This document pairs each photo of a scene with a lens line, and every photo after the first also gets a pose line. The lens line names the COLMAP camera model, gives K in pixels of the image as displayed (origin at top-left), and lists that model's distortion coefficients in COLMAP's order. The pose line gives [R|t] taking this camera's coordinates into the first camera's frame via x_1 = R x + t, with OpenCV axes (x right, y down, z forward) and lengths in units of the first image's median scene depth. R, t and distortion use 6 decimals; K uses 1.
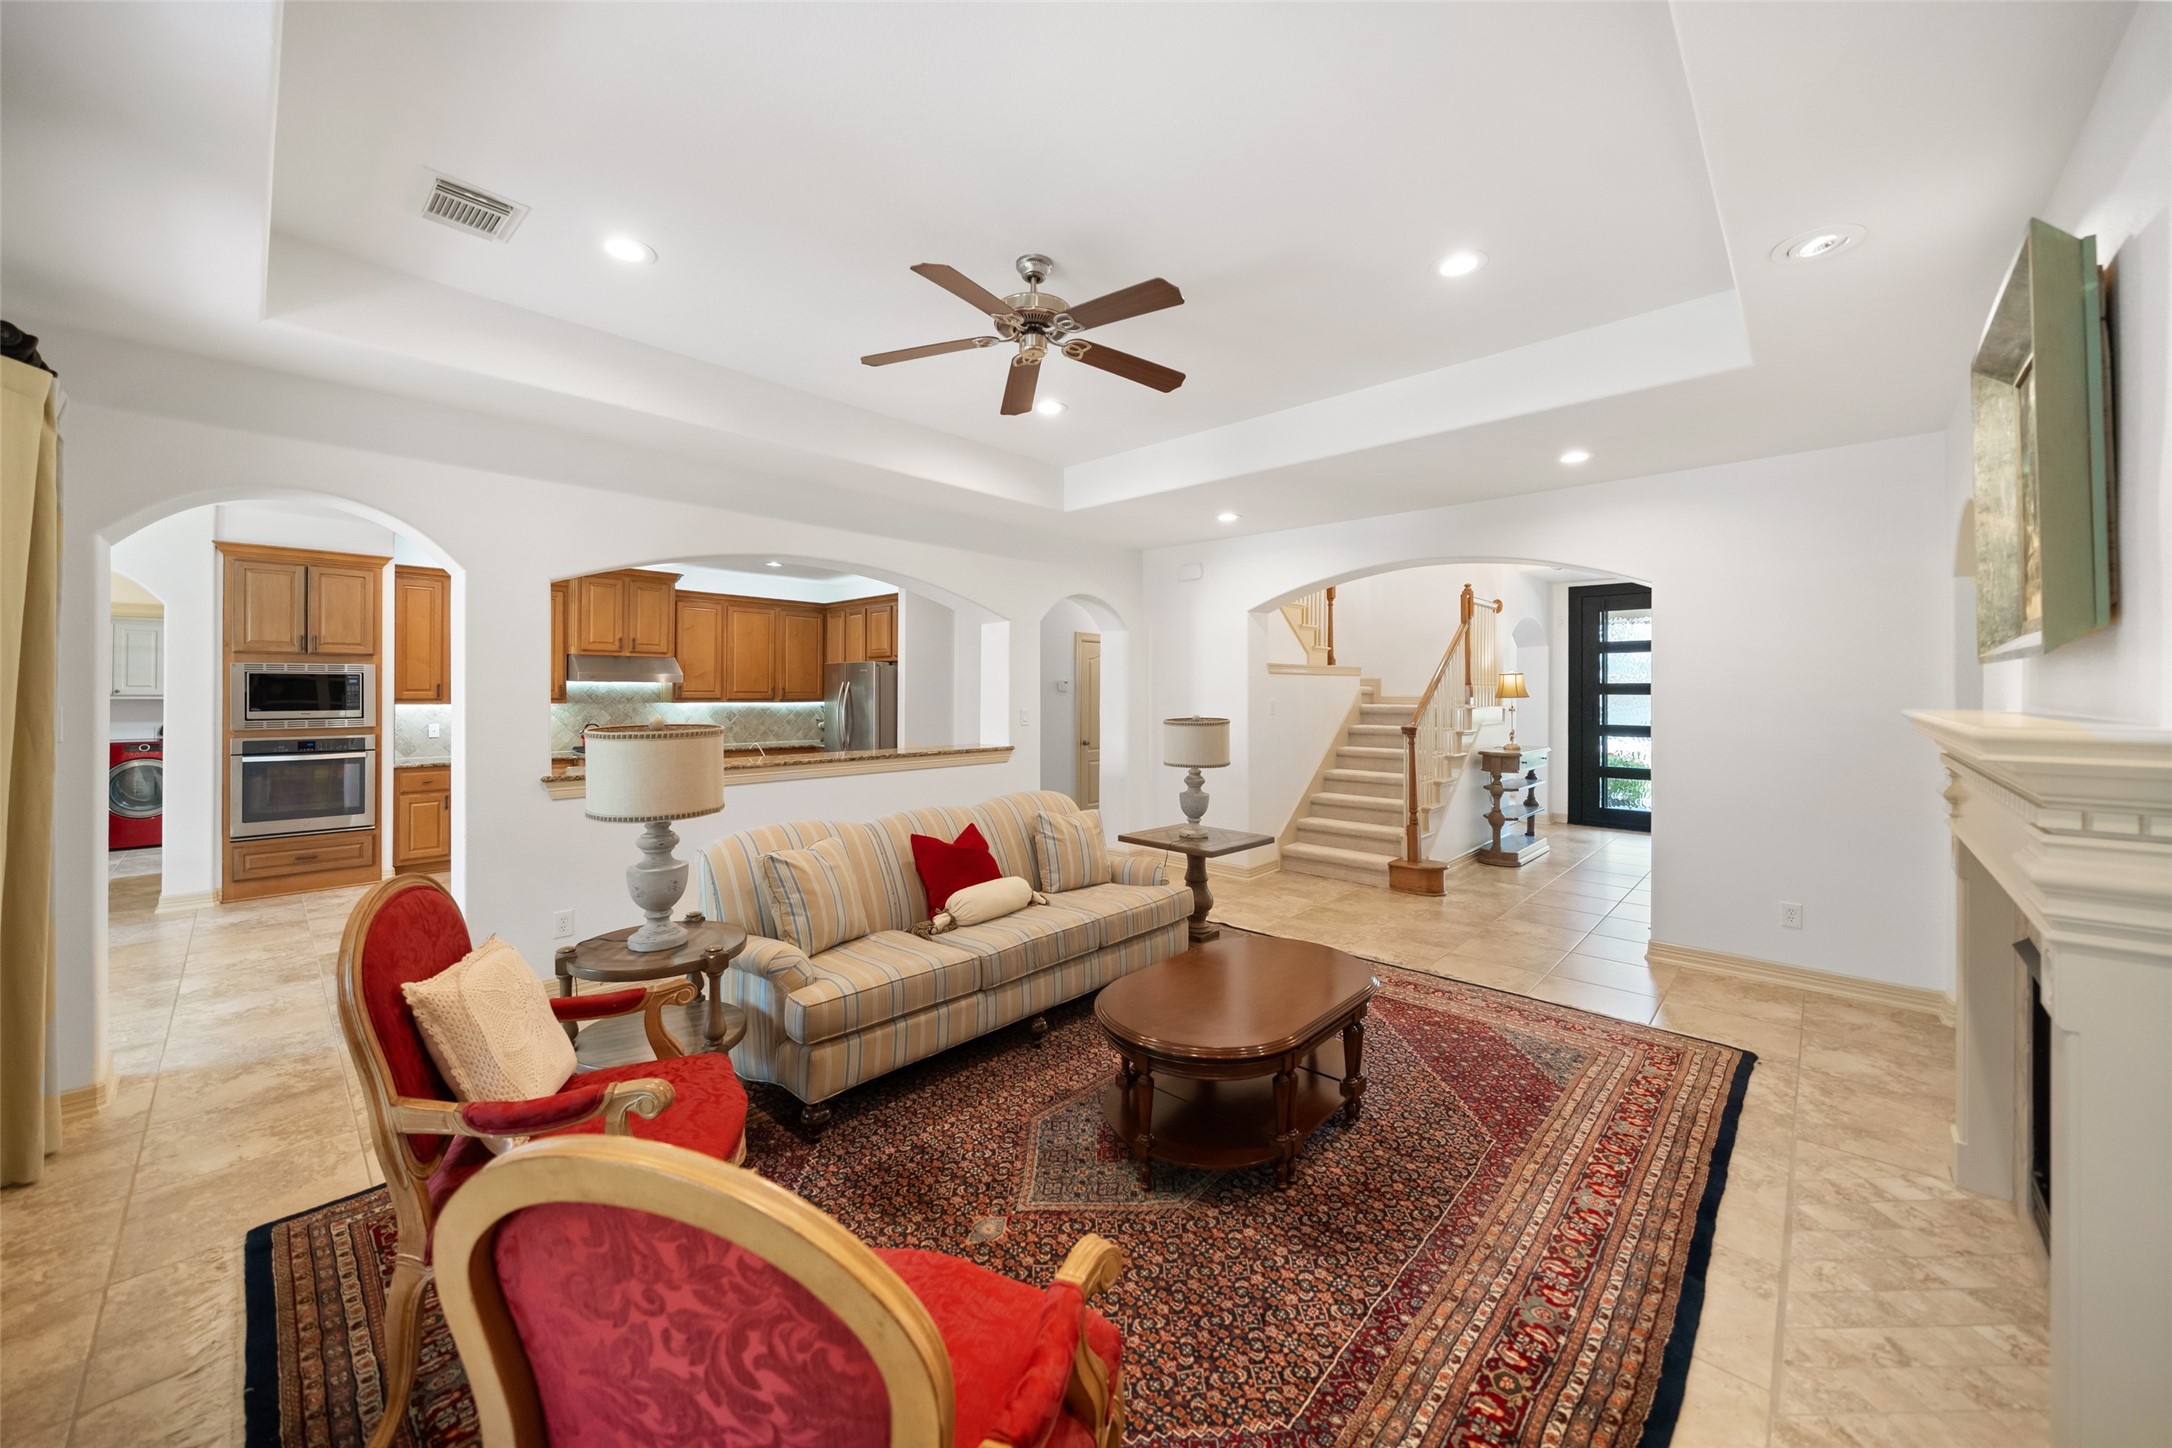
lens RADIAL K [[795.7, 0, 1081.1], [0, 795.7, 678.0], [0, 0, 1]] dist [-0.000353, -0.000349]
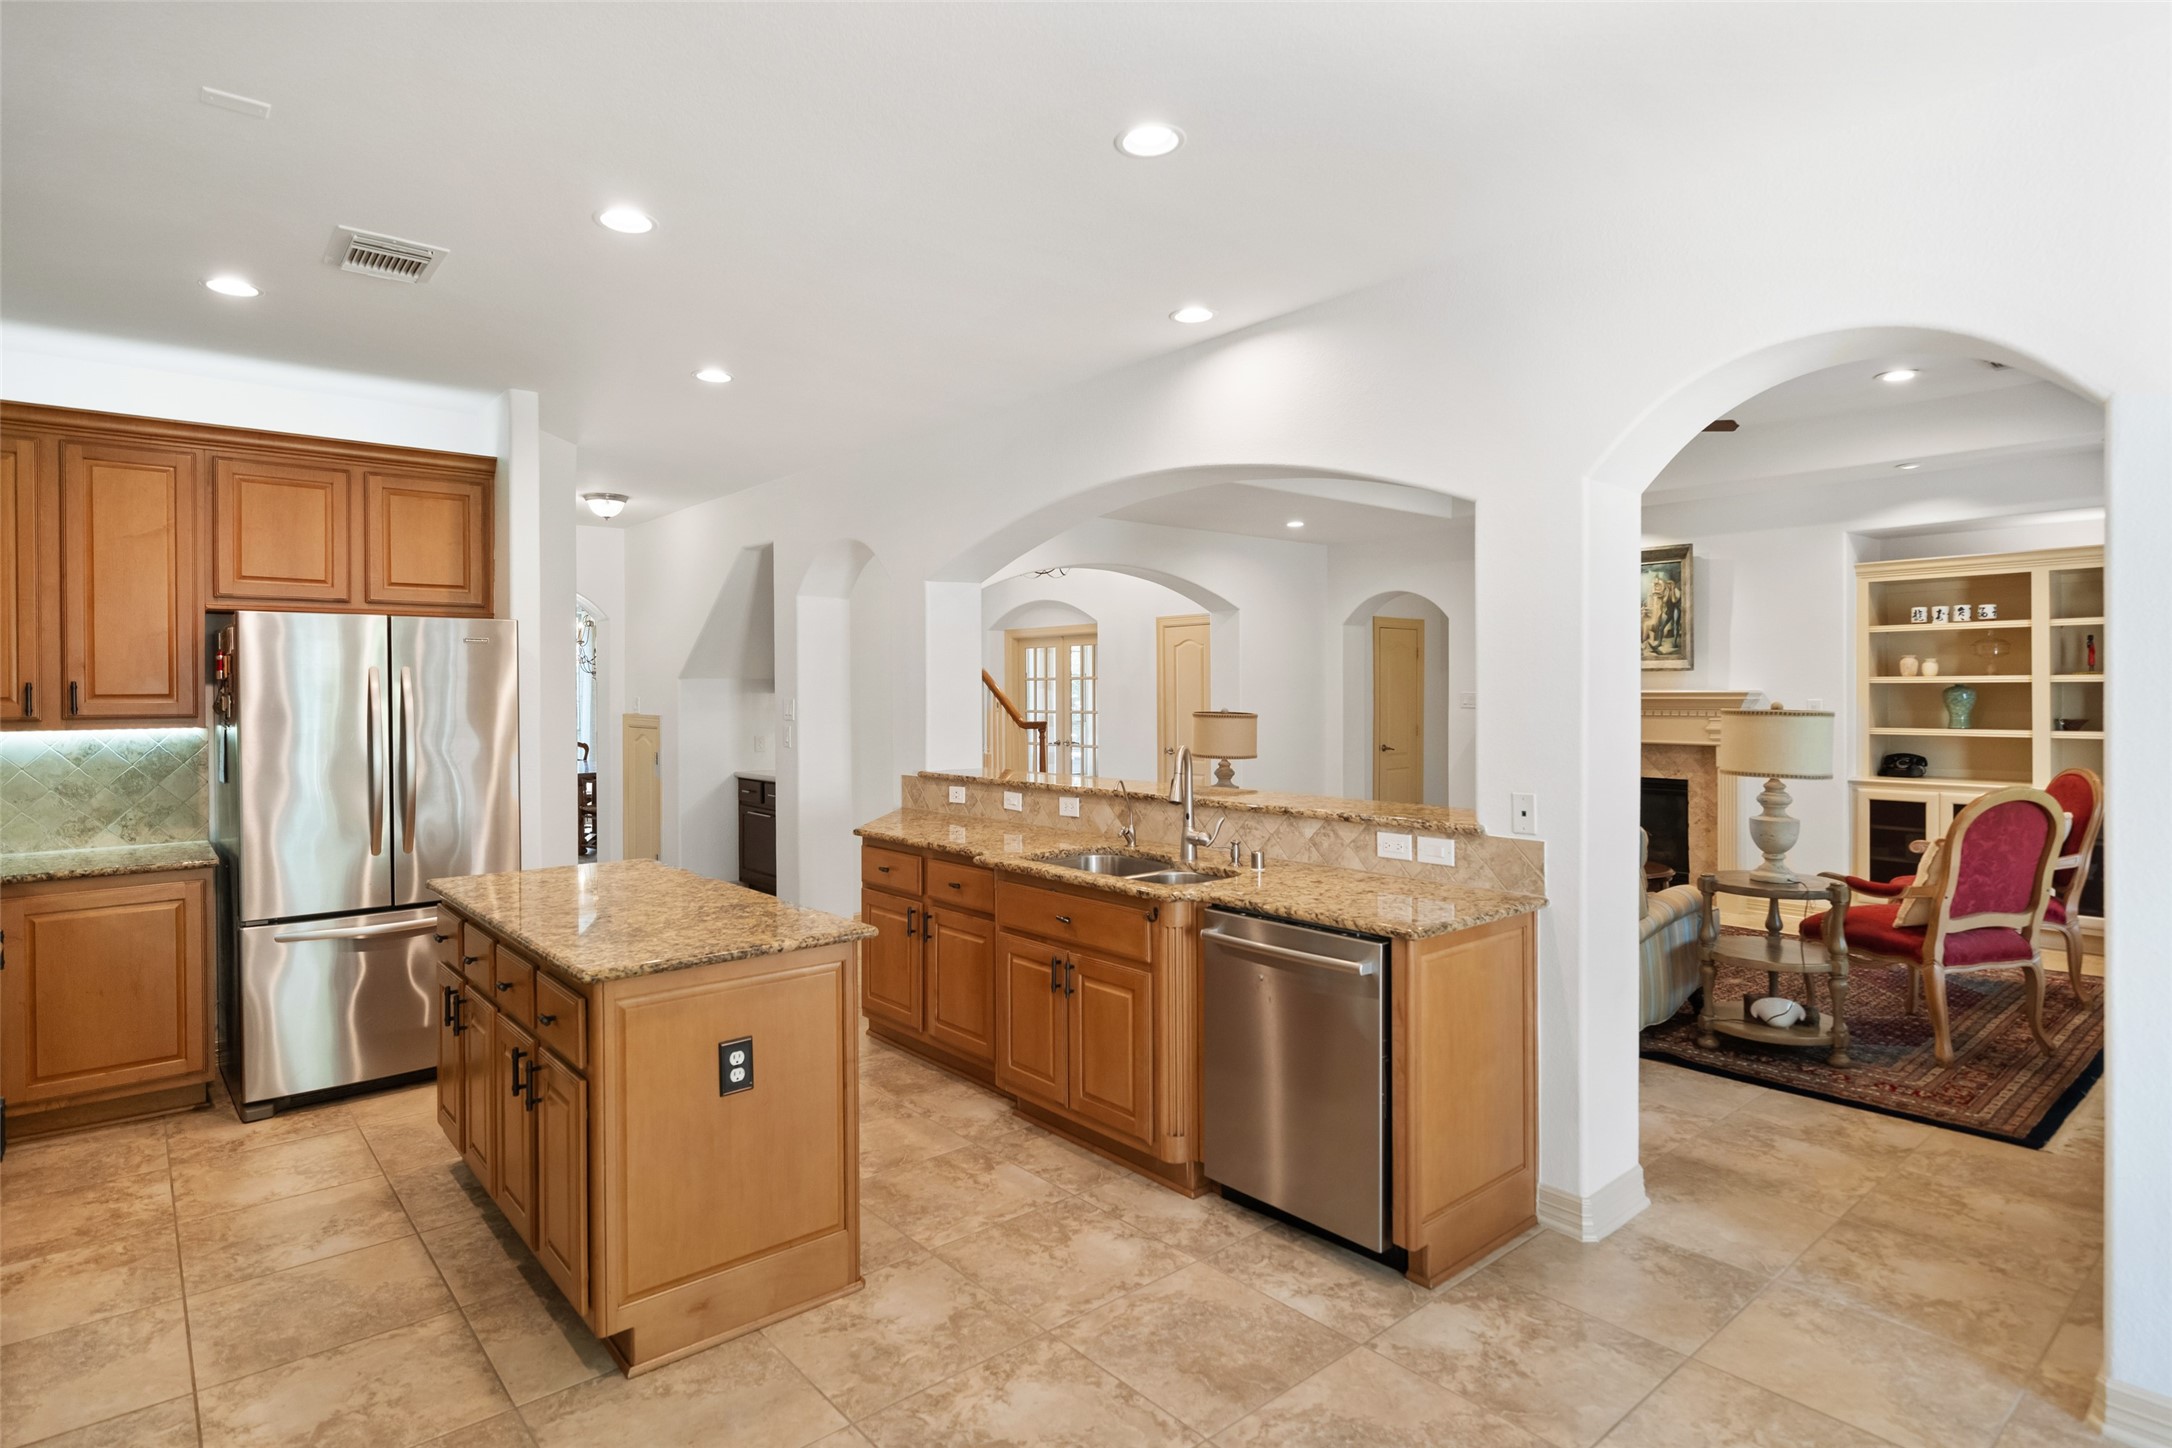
lens RADIAL K [[1139.3, 0, 1081.8], [0, 1139.3, 690.2], [0, 0, 1]] dist [0.000867, 0.000329]
pose [[0.102478, -0.005997, 0.994717, -1.878457], [-0.010989, 0.999914, 0.007160, 0.019869], [-0.994675, -0.011665, 0.102403, 1.473358]]
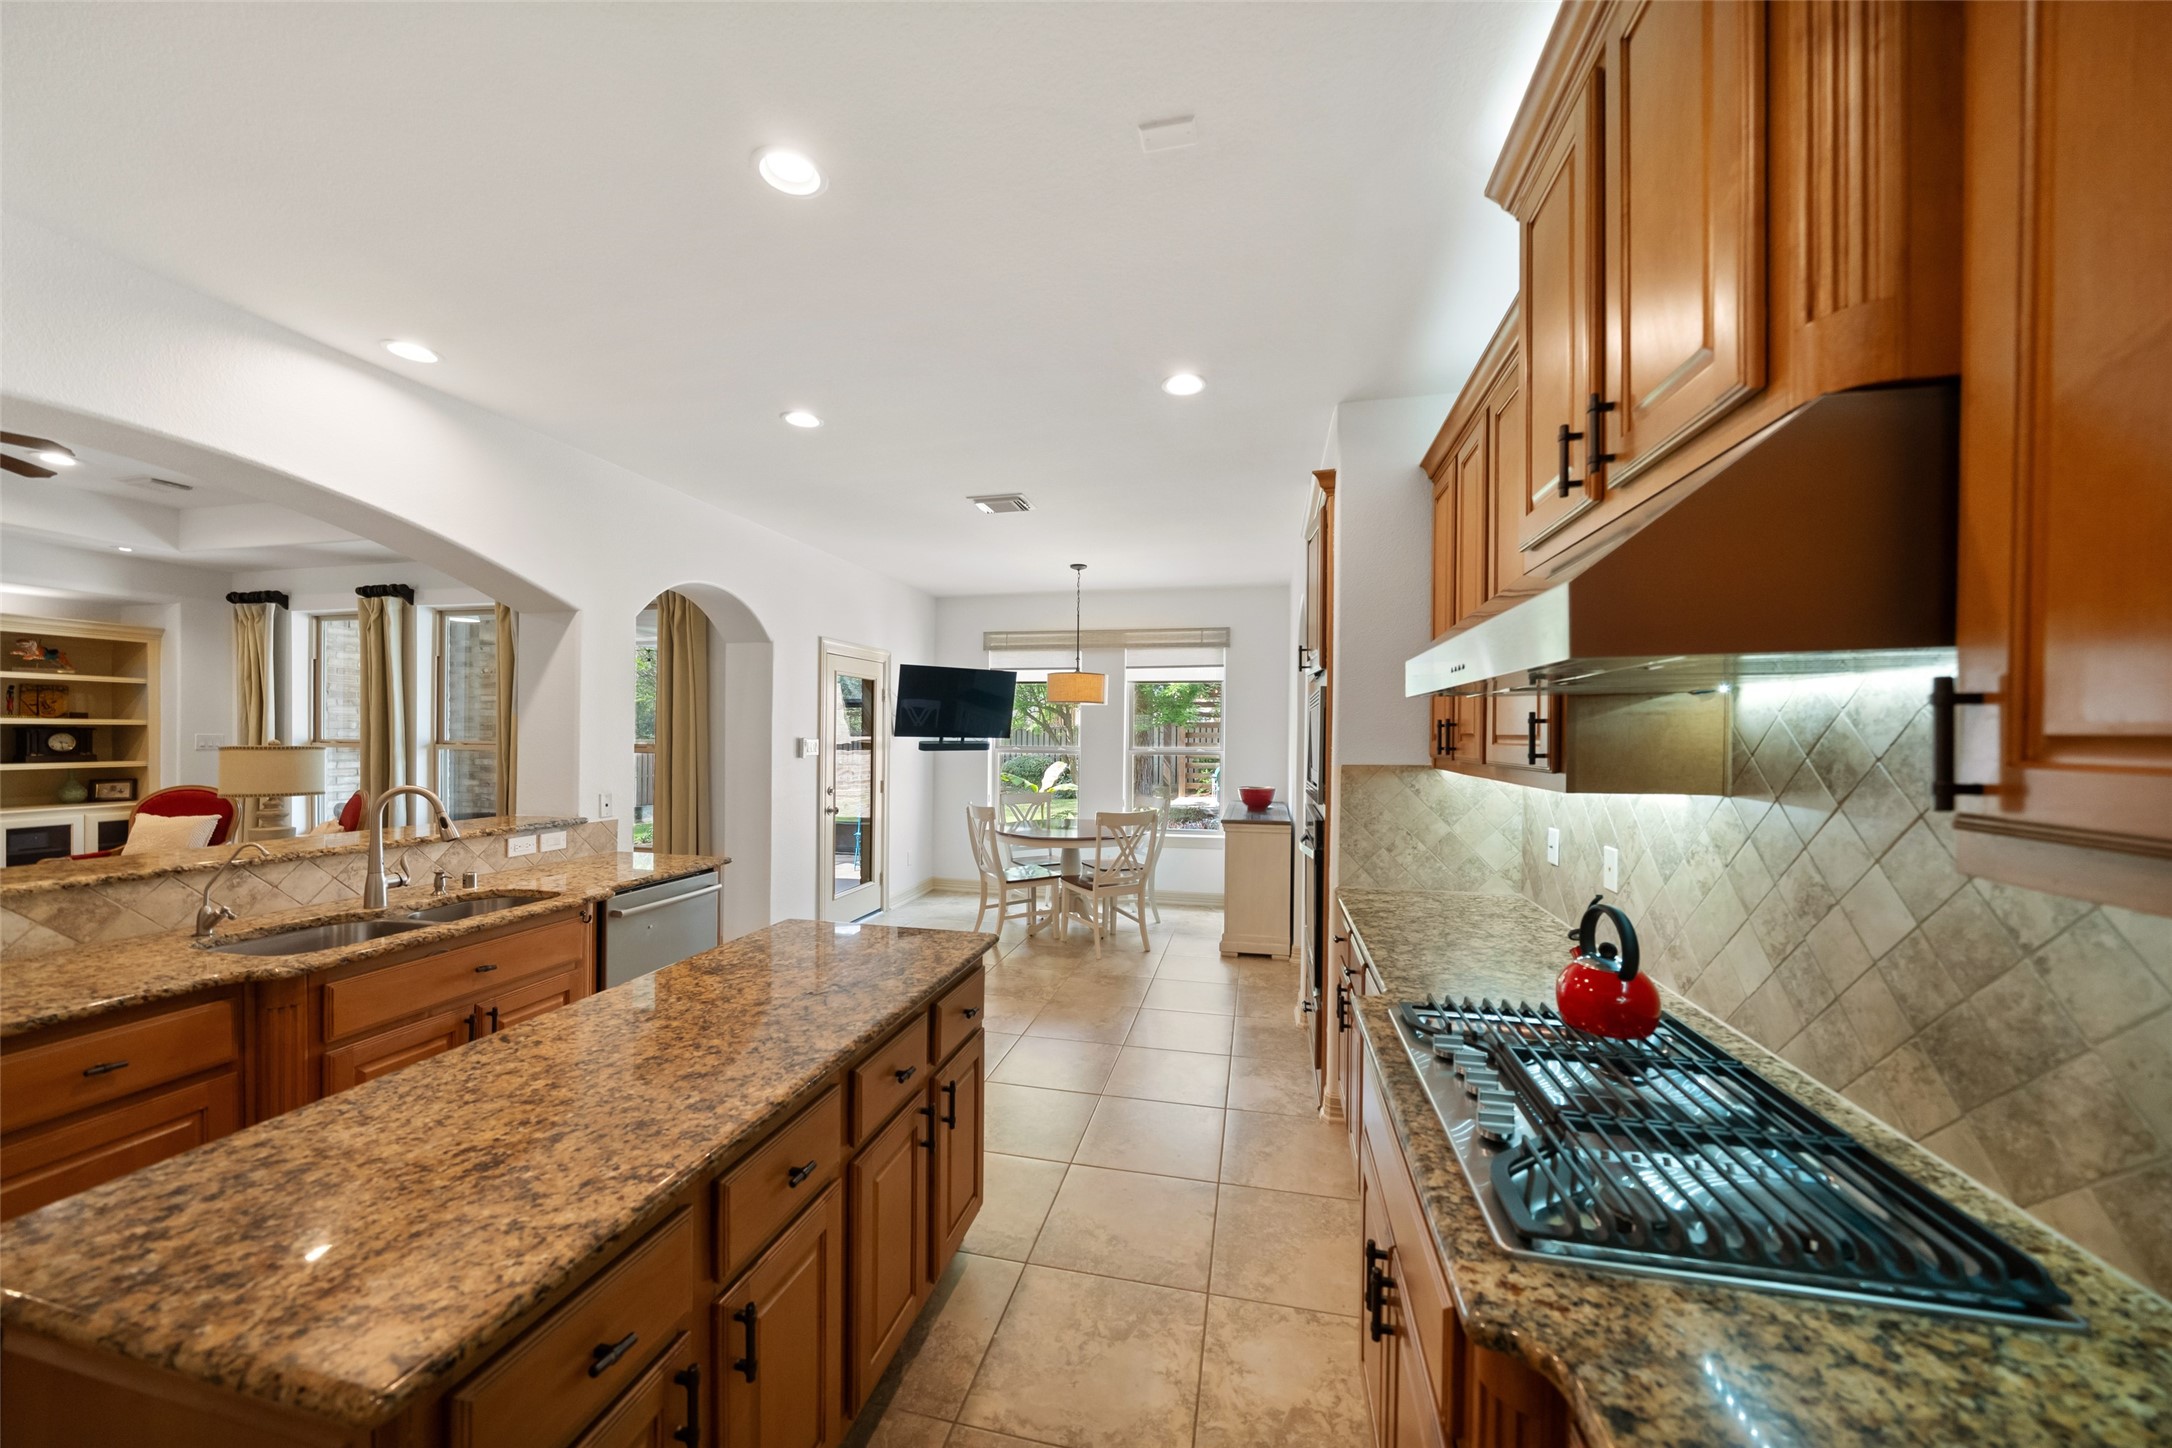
lens RADIAL K [[757.8, 0, 1088.1], [0, 757.8, 731.5], [0, 0, 1]] dist [0.000645, -0.000067]
pose [[-0.861984, -0.013015, -0.506769, -0.913100], [-0.003182, 0.999790, -0.020266, 0.042425], [0.506926, -0.015856, -0.861844, 2.487216]]
